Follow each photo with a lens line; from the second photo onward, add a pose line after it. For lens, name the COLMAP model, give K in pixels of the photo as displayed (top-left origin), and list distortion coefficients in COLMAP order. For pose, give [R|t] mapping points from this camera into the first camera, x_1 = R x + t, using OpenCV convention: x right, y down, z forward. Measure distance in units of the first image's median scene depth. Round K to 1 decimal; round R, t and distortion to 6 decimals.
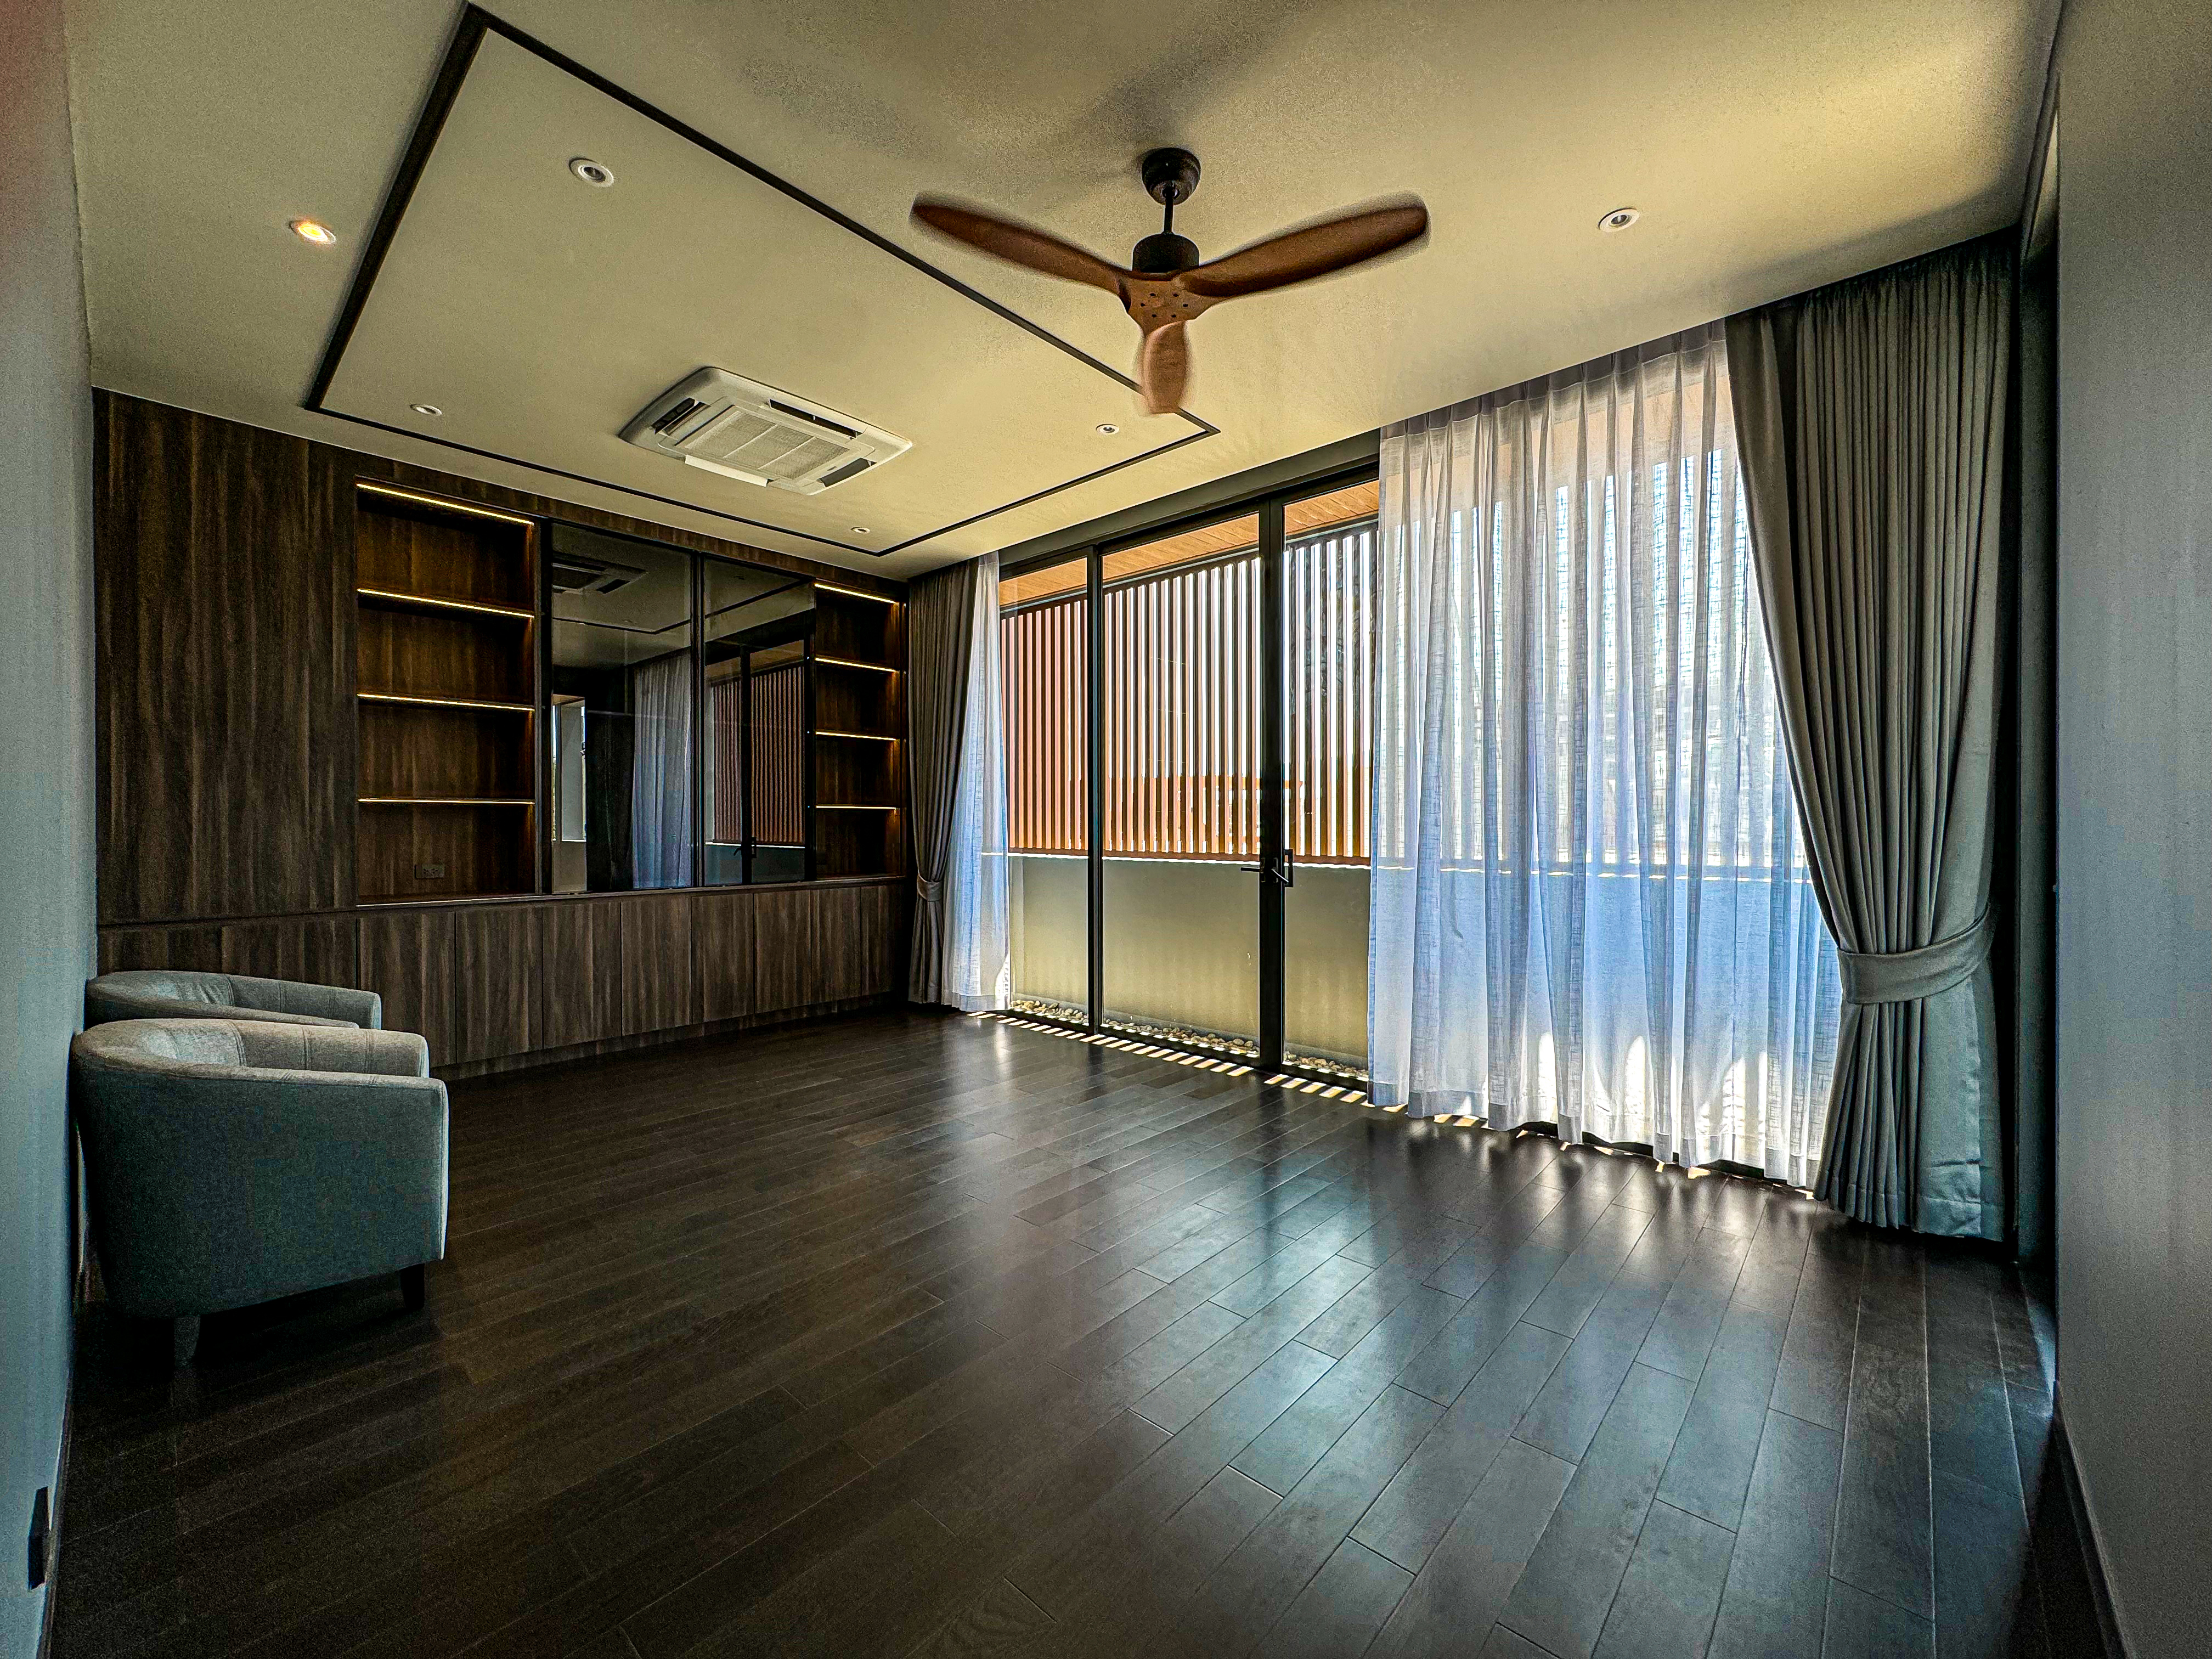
lens RADIAL K [[880.7, 0, 1104.6], [0, 880.7, 829.1], [0, 0, 1]] dist [-0.002575, -0.000193]
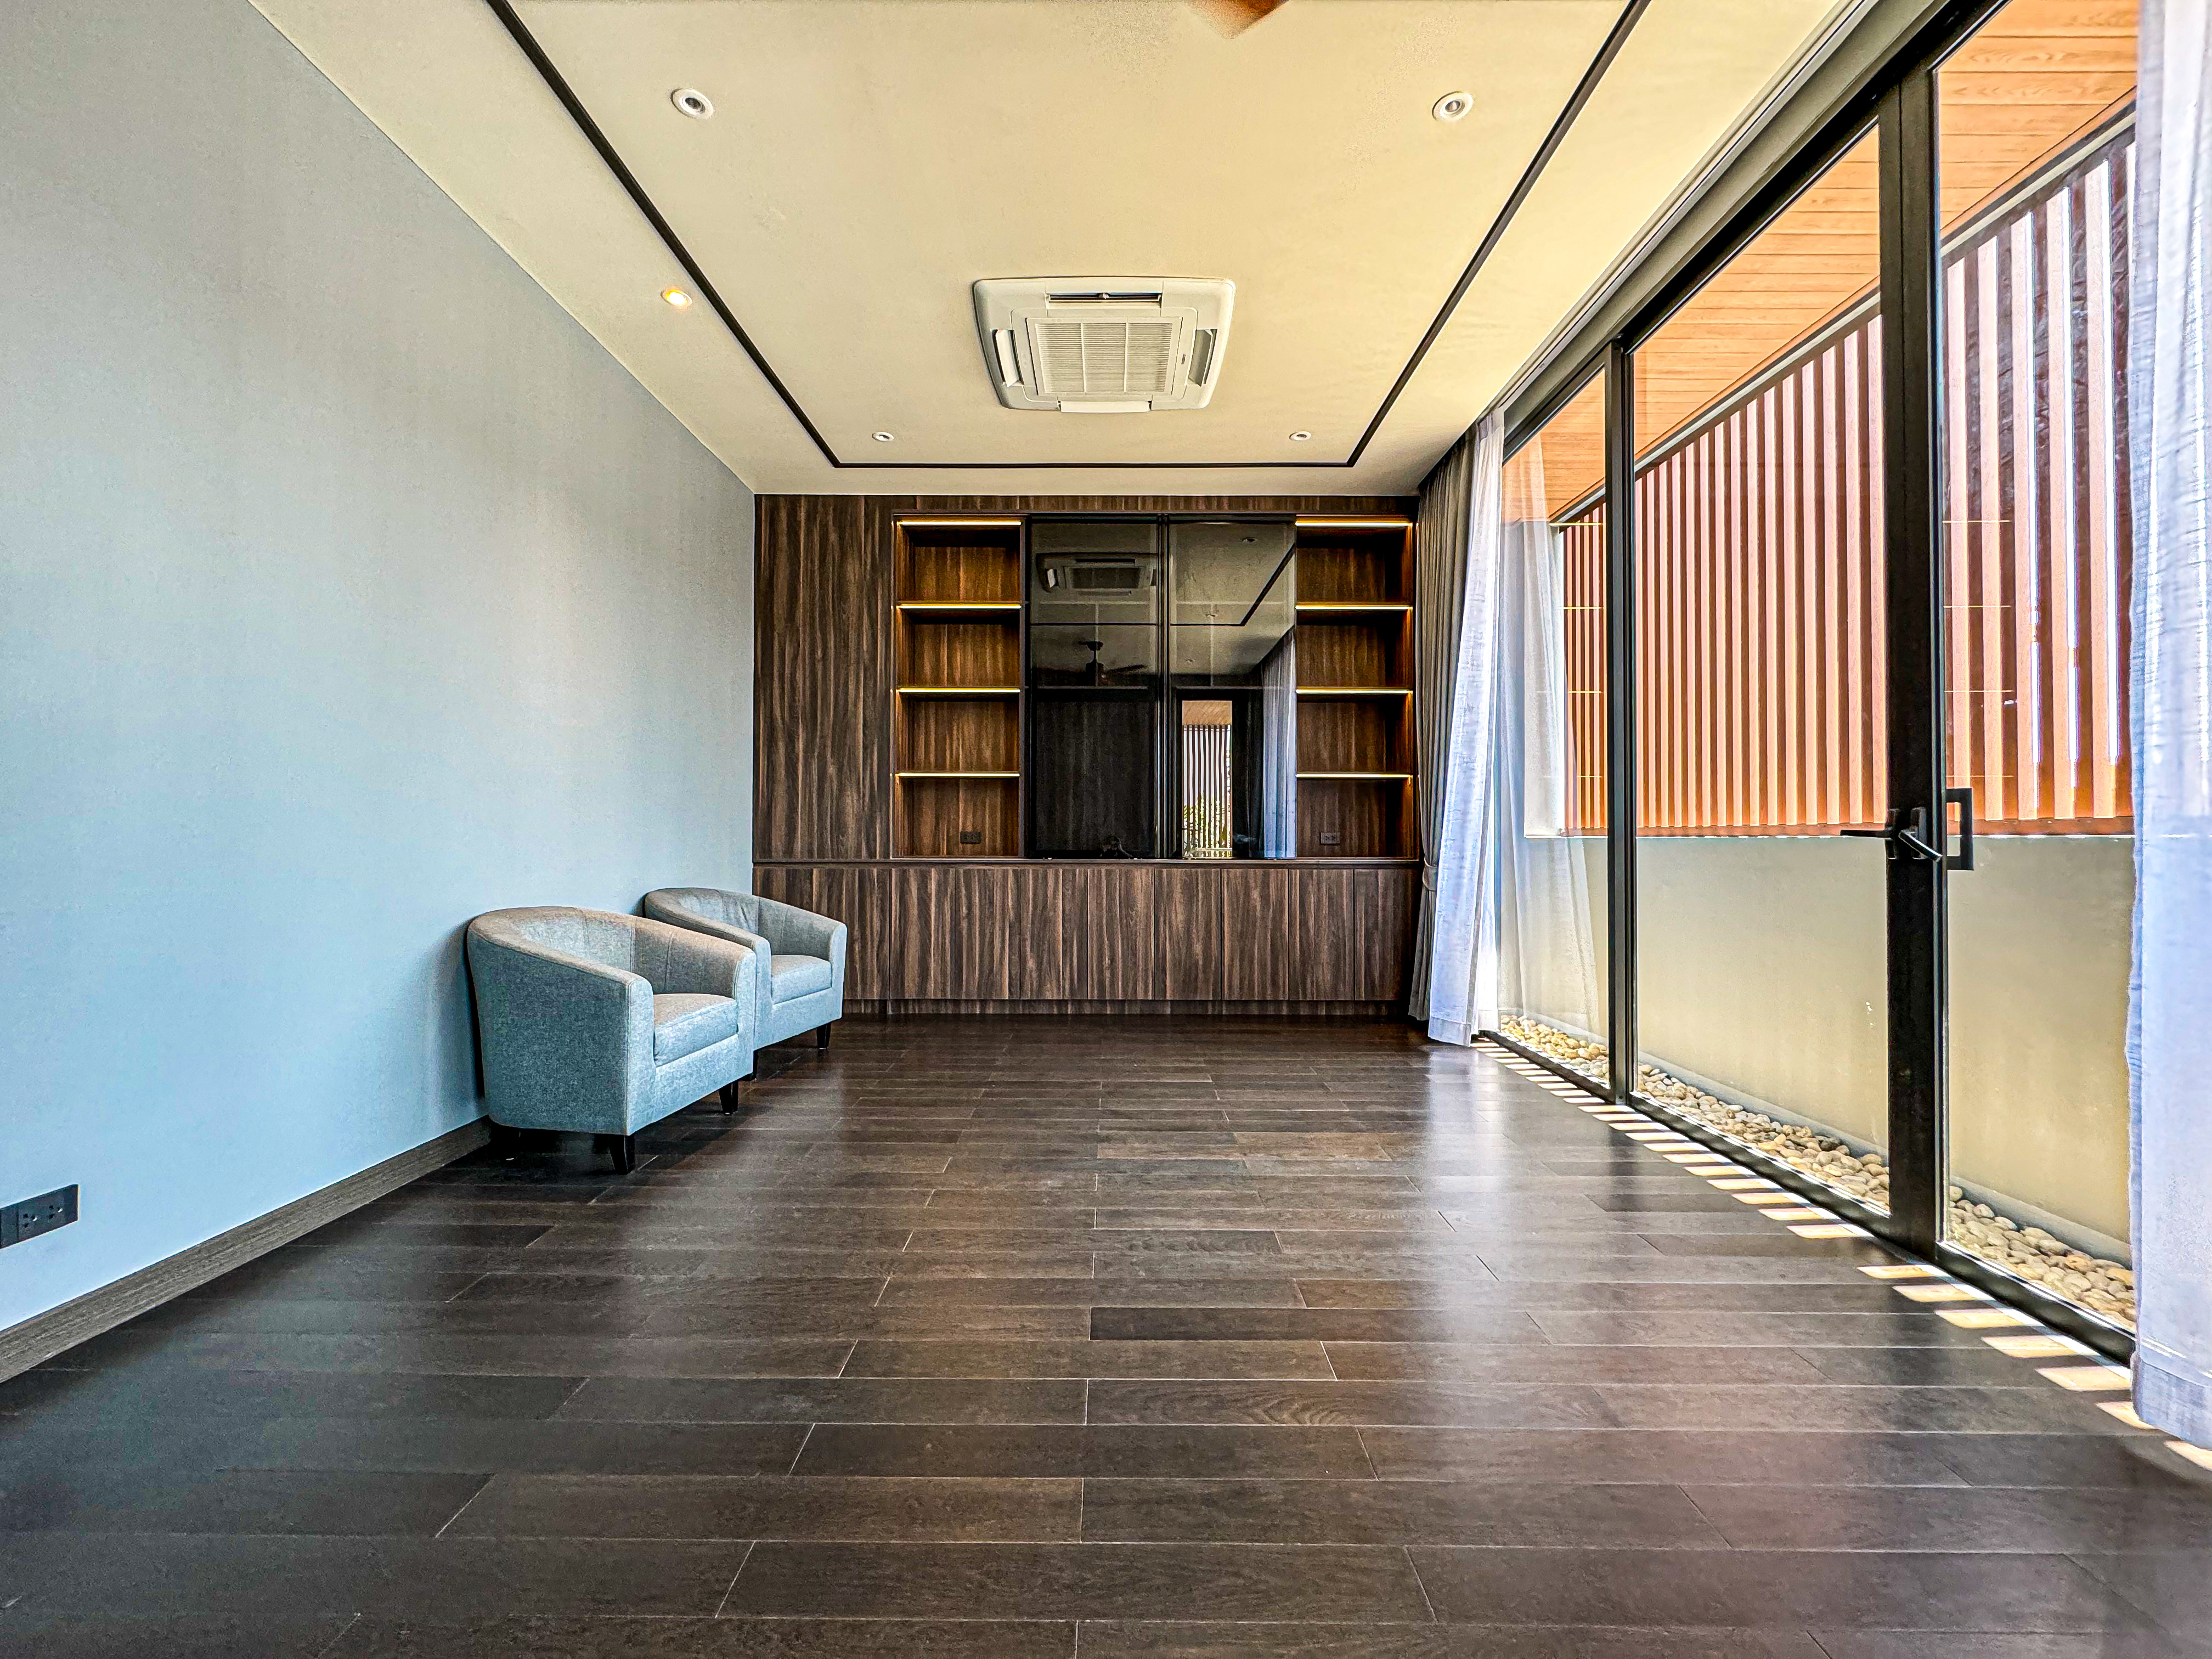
lens RADIAL K [[880.7, 0, 1106.0], [0, 880.7, 828.8], [0, 0, 1]] dist [-0.002575, -0.000193]
pose [[0.669165, -0.005608, -0.743093, 0.250991], [-0.007046, 0.999879, -0.013892, 0.054110], [0.743080, 0.014532, 0.669044, 0.350483]]
